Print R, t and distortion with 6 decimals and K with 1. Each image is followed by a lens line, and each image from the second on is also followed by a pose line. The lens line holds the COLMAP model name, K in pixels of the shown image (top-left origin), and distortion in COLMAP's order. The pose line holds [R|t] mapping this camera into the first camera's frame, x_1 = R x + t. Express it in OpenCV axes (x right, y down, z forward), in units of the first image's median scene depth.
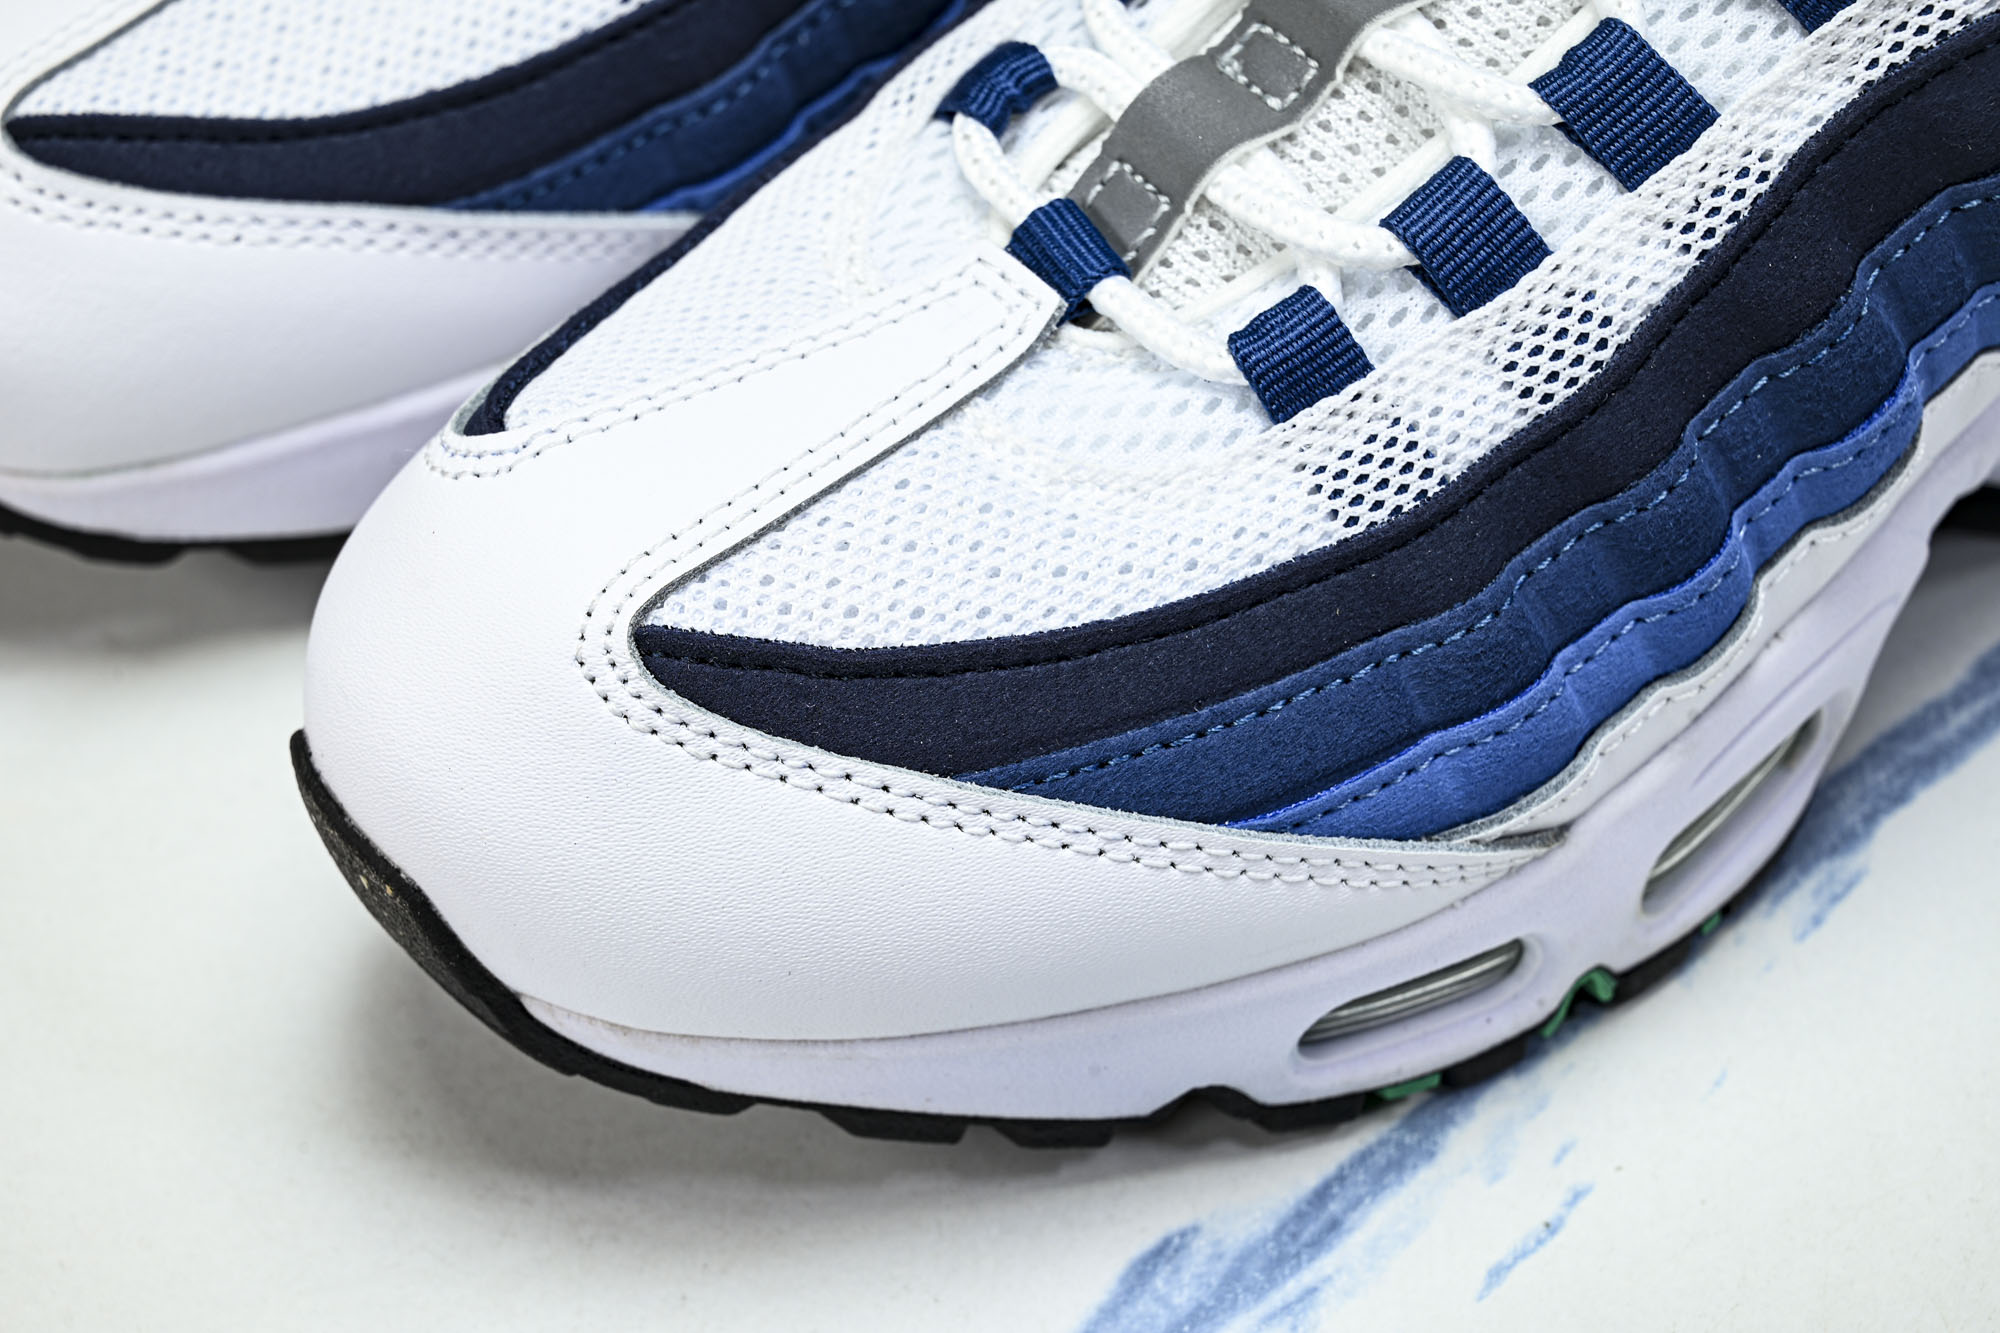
lens RADIAL K [[4026.9, 0, 1000.0], [0, 4026.9, 666.5], [0, 0, 1]] dist [-0.033042, 0.195434]
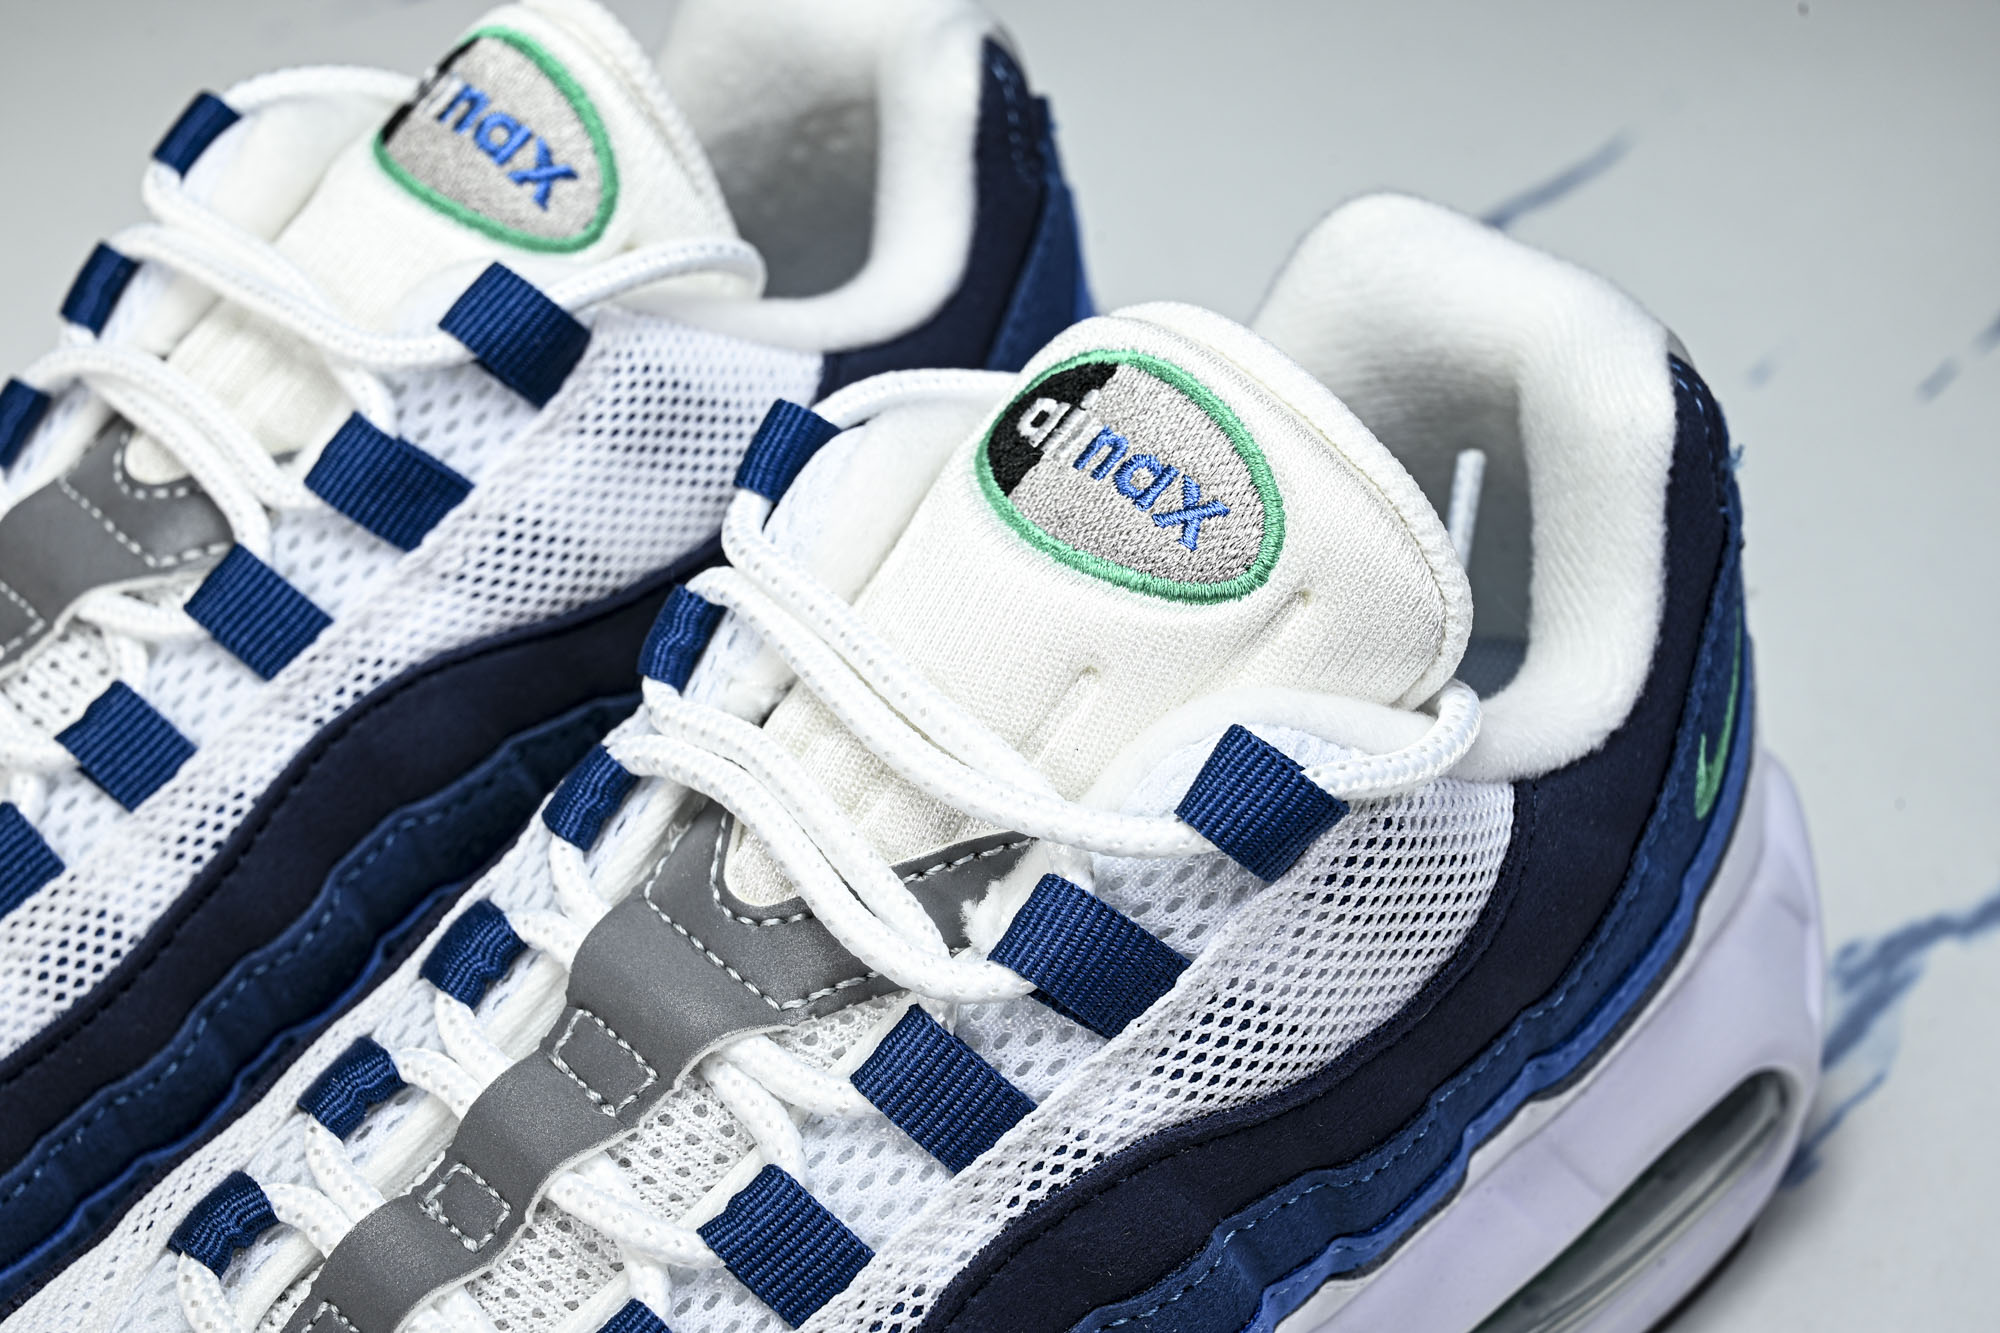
lens RADIAL K [[4026.9, 0, 1000.0], [0, 4026.9, 666.5], [0, 0, 1]] dist [-0.033042, 0.195434]
pose [[0.996397, -0.028669, 0.079816, 0.127830], [0.041115, 0.986428, -0.158960, -0.116709], [-0.074175, 0.161669, 0.984053, -0.079632]]
